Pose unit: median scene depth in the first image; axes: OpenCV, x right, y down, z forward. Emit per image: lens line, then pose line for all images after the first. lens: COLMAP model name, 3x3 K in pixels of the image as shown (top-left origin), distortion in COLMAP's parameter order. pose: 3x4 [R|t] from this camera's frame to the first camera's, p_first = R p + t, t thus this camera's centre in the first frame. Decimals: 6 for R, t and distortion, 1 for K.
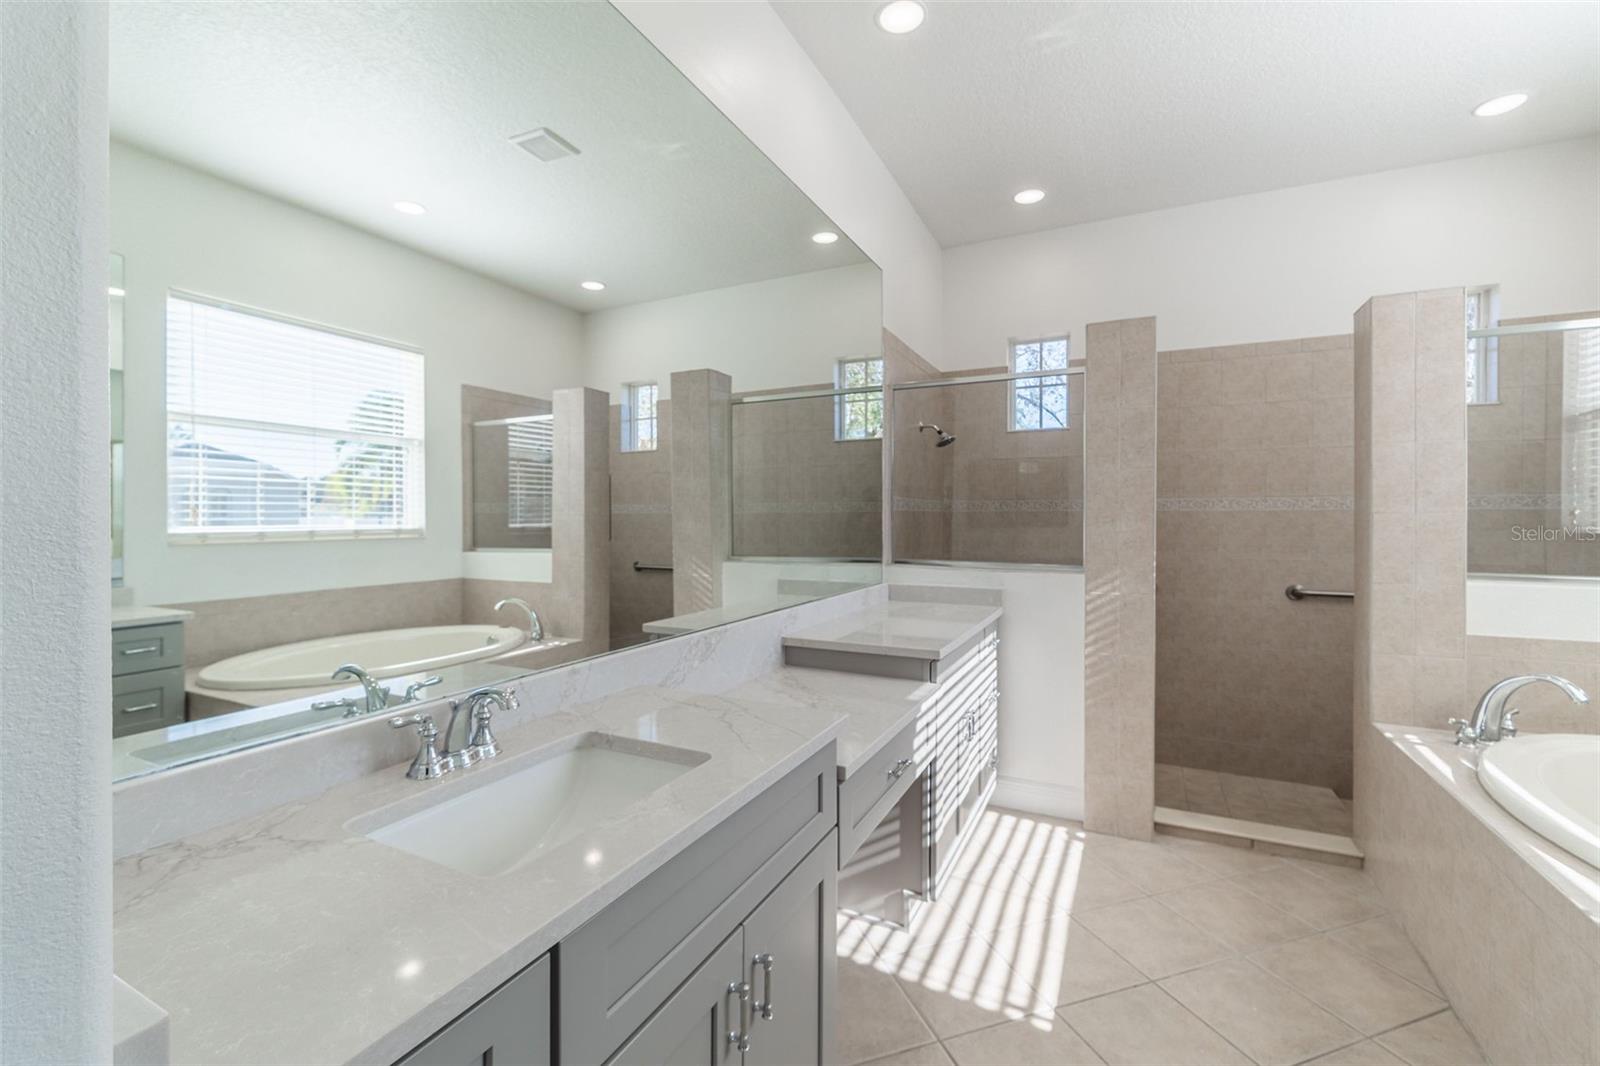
lens RADIAL K [[677.3, 0, 800.0], [0, 677.3, 523.3], [0, 0, 1]] dist [-0.002131, -0.001906]
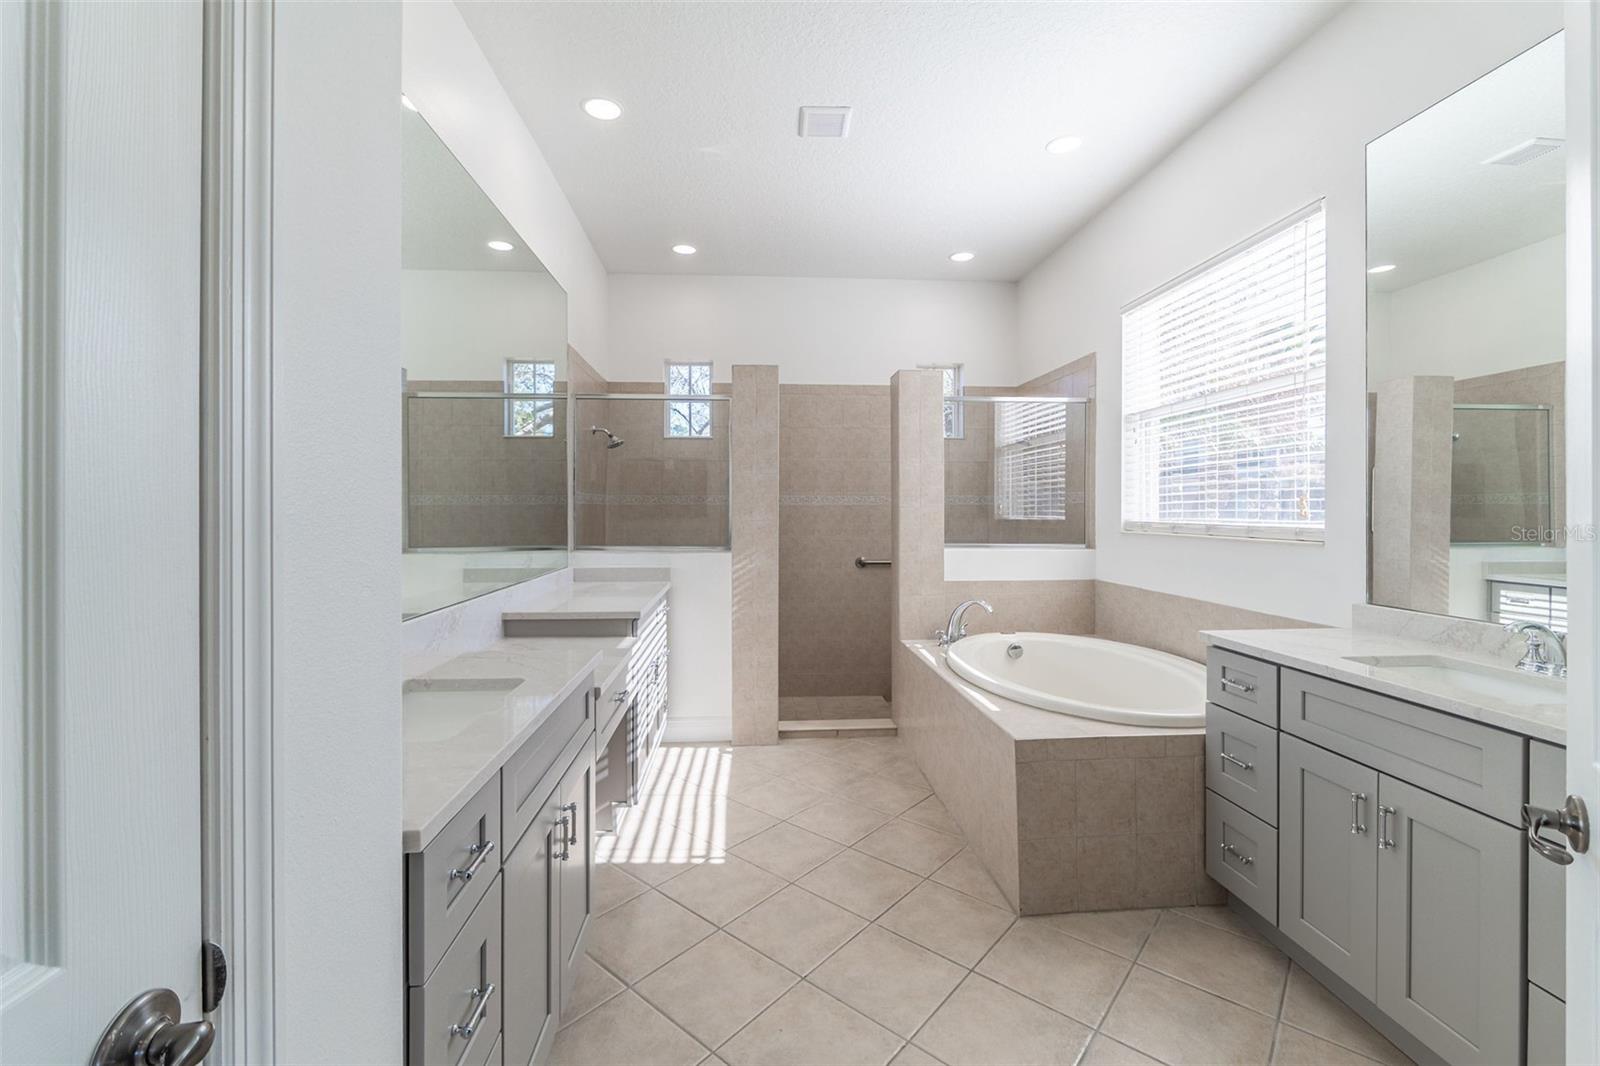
lens RADIAL K [[677.3, 0, 799.5], [0, 677.3, 525.2], [0, 0, 1]] dist [-0.002131, -0.001906]
pose [[0.859083, -0.011187, 0.511713, -0.150912], [0.004169, 0.999881, 0.014860, 0.002528], [-0.511819, -0.010632, 0.859028, -0.219868]]
